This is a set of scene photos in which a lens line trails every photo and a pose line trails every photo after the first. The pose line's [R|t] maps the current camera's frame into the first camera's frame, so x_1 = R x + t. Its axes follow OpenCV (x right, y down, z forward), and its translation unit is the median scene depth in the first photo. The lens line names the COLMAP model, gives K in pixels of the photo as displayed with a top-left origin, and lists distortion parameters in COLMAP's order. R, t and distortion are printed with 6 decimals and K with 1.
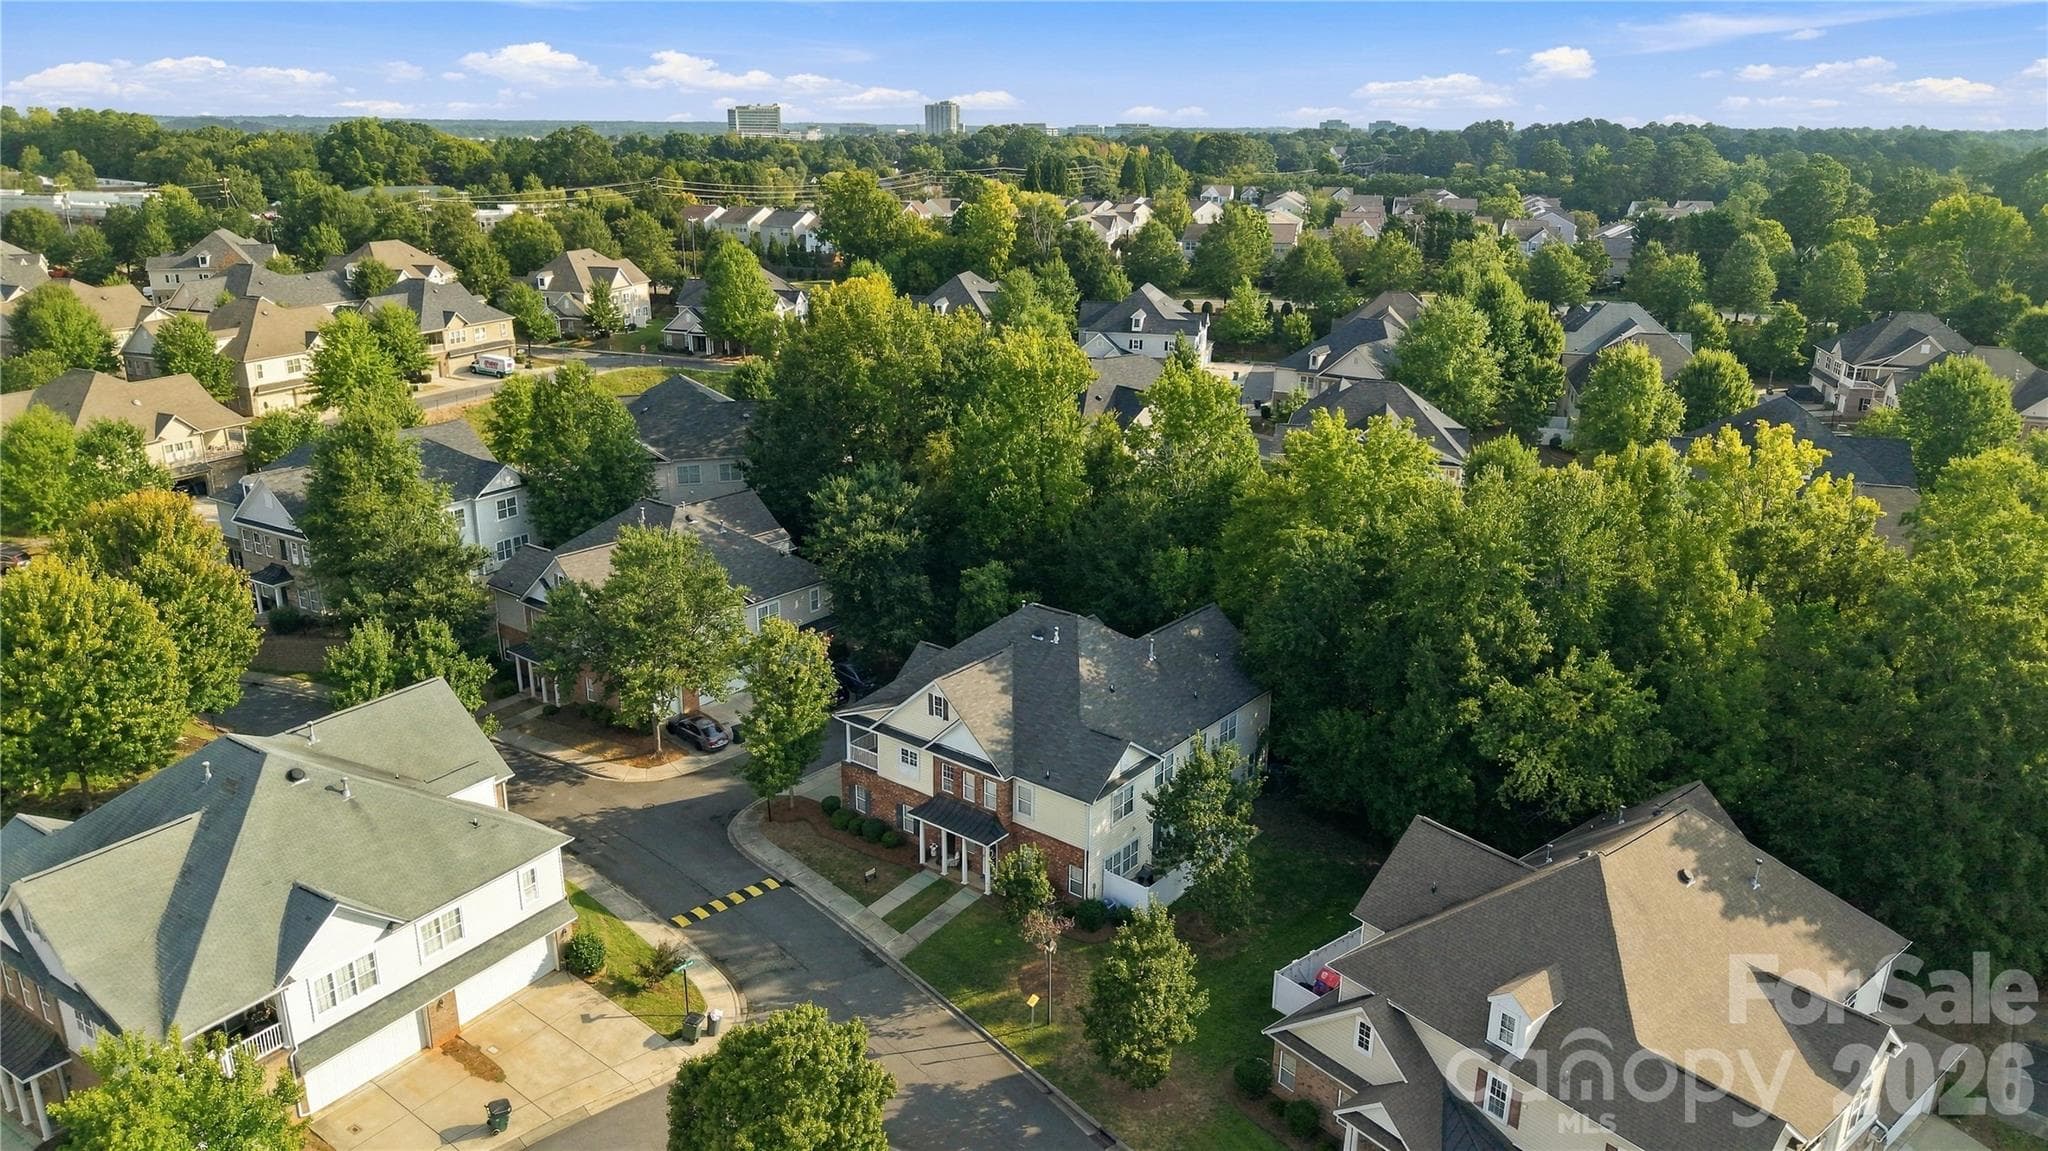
lens RADIAL K [[1467.6, 0, 1024.0], [0, 1467.6, 575.5], [0, 0, 1]] dist [0.076321, -0.103215]
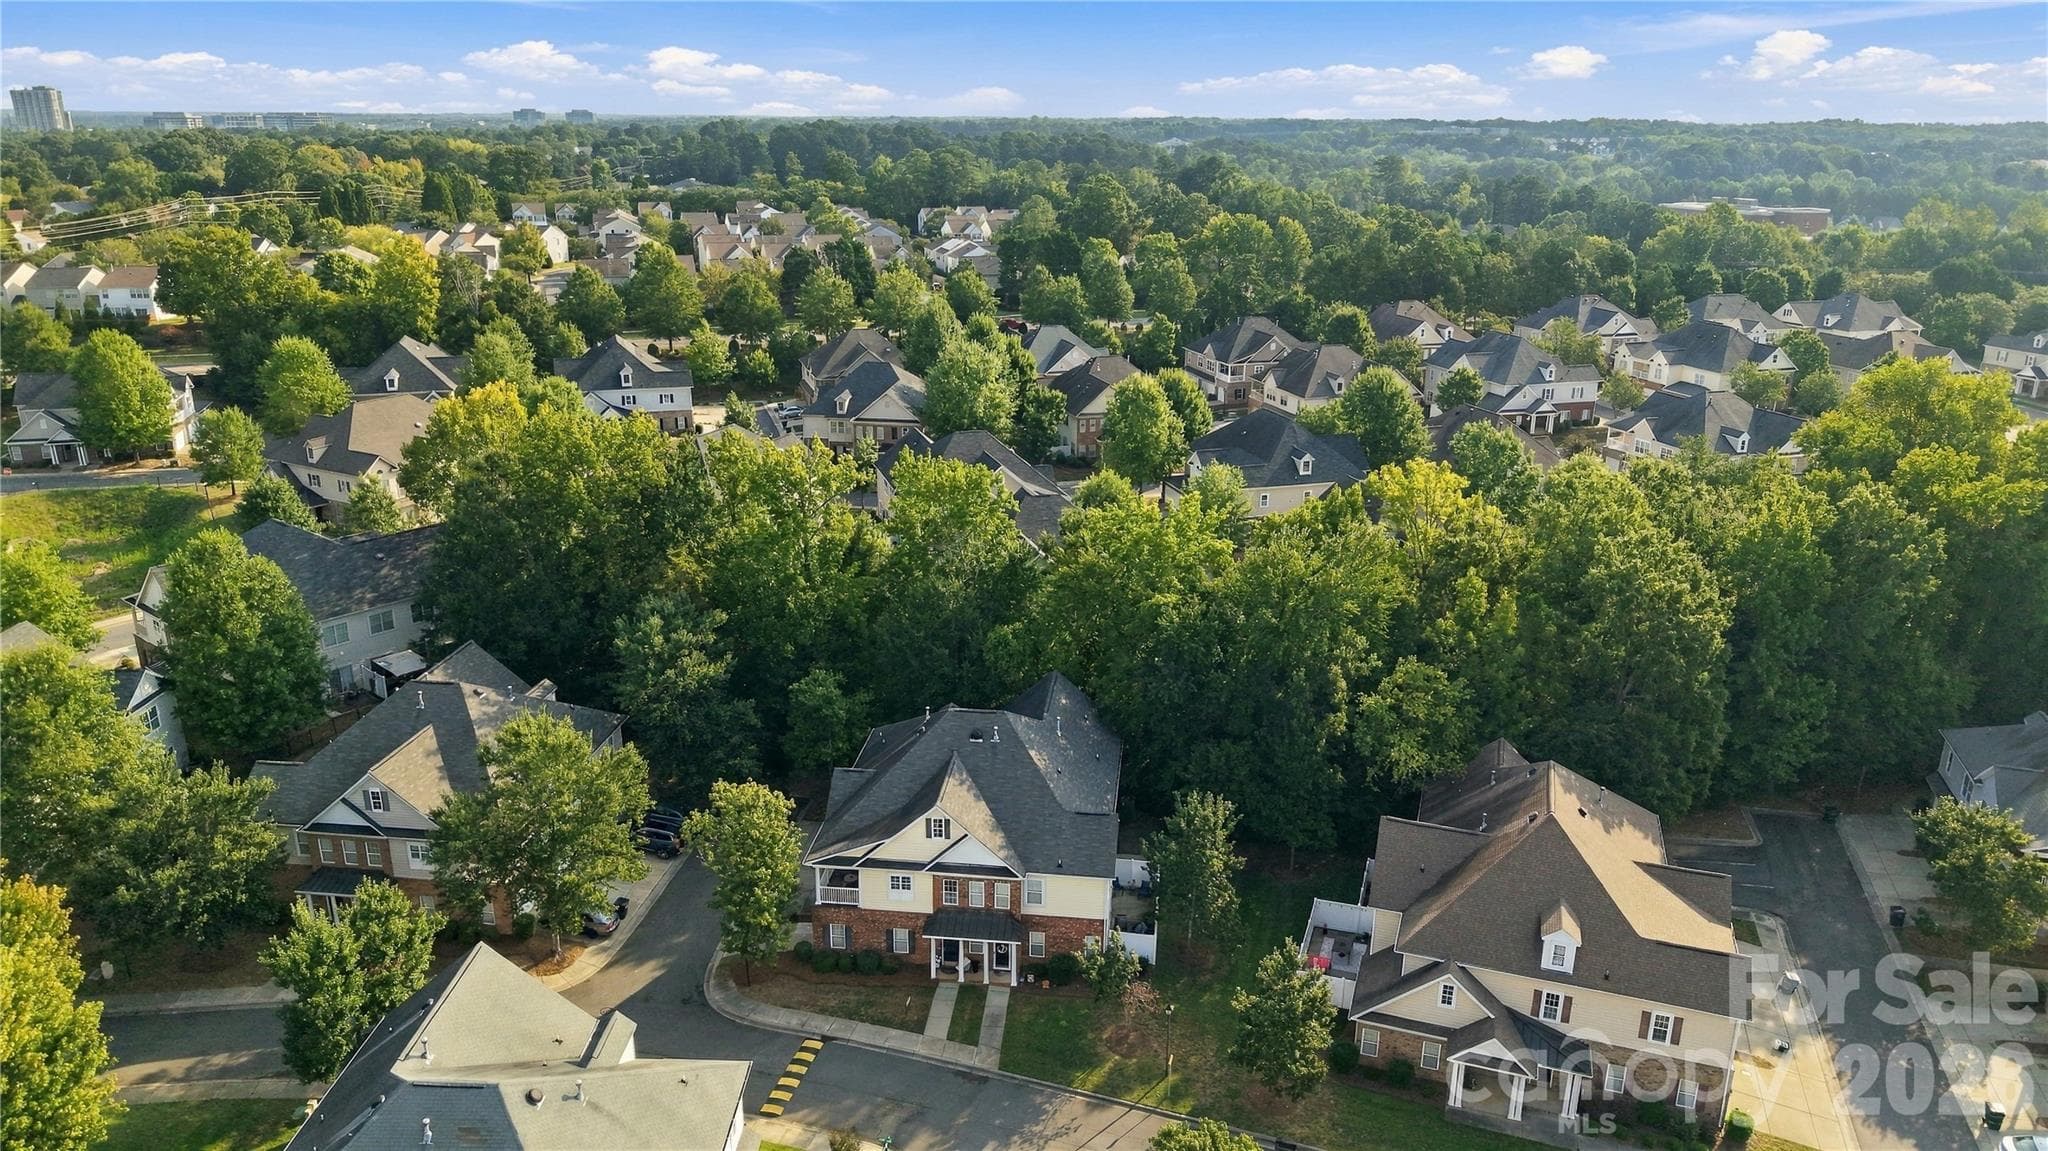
lens RADIAL K [[1488.4, 0, 1024.0], [0, 1488.4, 575.5], [0, 0, 1]] dist [0.023548, 0.000048]
pose [[0.830464, -0.171532, 0.530006, -0.521830], [0.158571, 0.984844, 0.070274, -0.148696], [-0.534028, 0.025684, 0.845077, 0.058918]]
